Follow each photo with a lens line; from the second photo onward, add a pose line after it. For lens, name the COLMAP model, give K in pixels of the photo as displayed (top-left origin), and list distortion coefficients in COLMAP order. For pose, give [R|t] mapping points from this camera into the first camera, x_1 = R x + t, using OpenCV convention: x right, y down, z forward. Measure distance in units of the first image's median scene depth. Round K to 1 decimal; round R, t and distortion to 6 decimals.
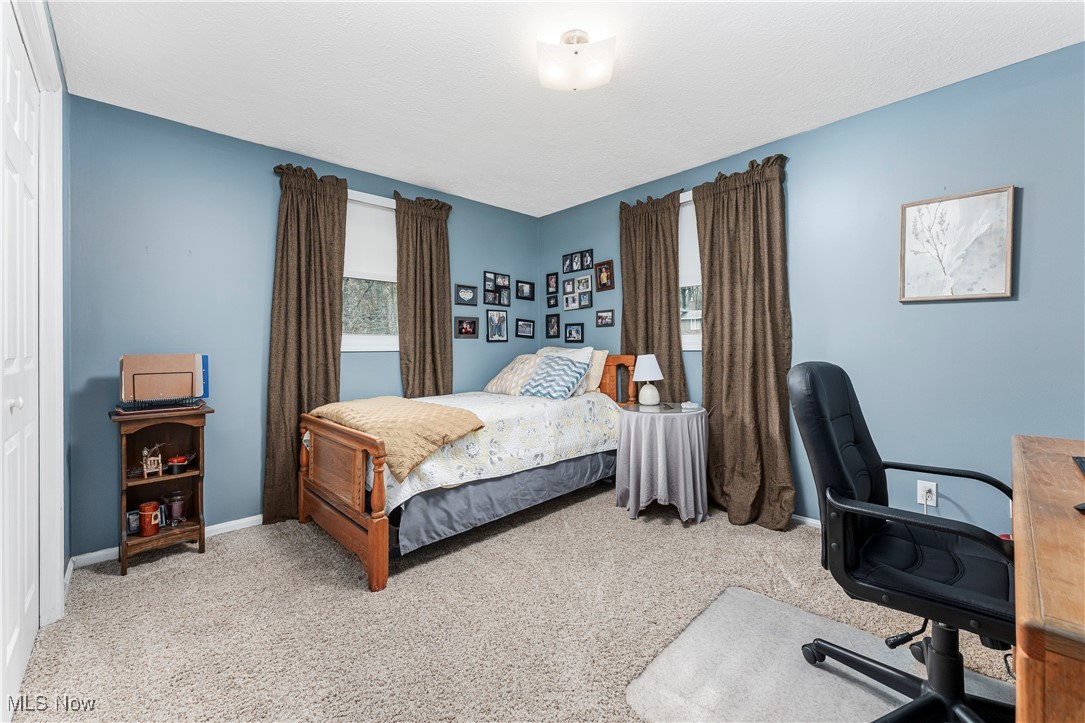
lens RADIAL K [[444.6, 0, 538.8], [0, 444.6, 350.8], [0, 0, 1]] dist [-0.004527, -0.000582]
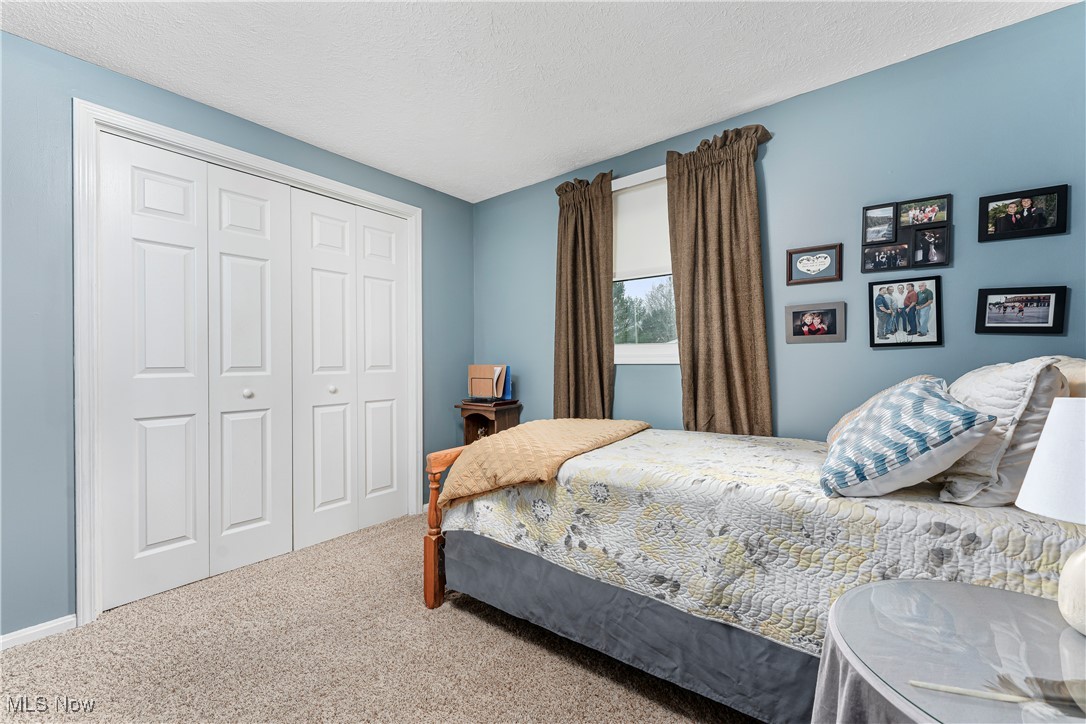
lens RADIAL K [[445.0, 0, 540.0], [0, 445.0, 362.6], [0, 0, 1]] dist [-0.004527, -0.000582]
pose [[0.134023, 0.009904, -0.990929, 0.341410], [0.001248, 0.999948, 0.010163, -0.008658], [0.990977, -0.002598, 0.134004, 0.582149]]
